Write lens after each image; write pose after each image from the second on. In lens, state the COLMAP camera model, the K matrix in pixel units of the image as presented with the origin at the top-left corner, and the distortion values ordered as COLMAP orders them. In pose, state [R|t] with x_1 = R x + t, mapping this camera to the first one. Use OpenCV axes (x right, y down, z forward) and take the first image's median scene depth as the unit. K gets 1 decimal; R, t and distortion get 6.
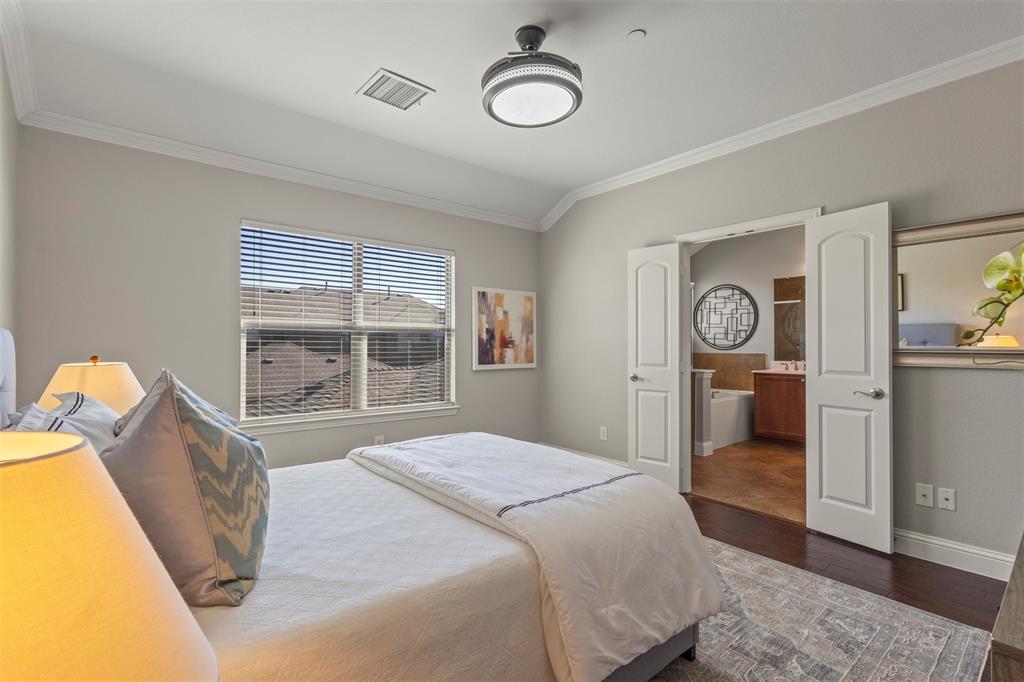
lens RADIAL K [[474.3, 0, 507.0], [0, 474.3, 338.8], [0, 0, 1]] dist [0.001228, 0.003157]
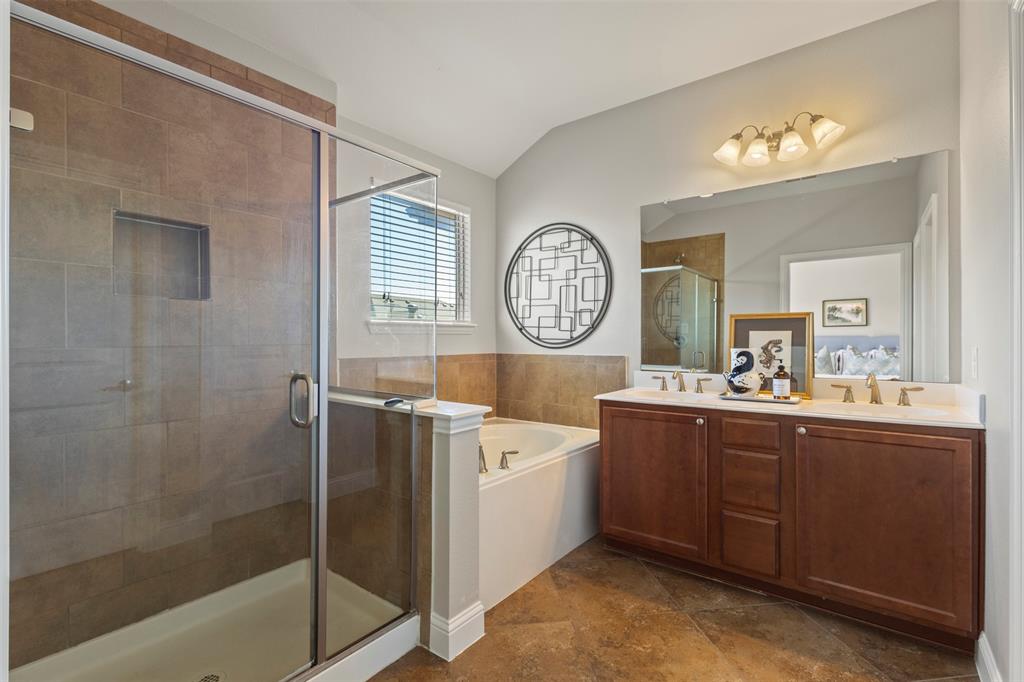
lens RADIAL K [[474.3, 0, 510.9], [0, 474.3, 339.4], [0, 0, 1]] dist [0.001228, 0.003157]
pose [[0.971076, -0.002856, 0.238752, 0.289696], [-0.000262, 0.999915, 0.013027, 0.006734], [-0.238769, -0.012713, 0.970993, 0.509875]]
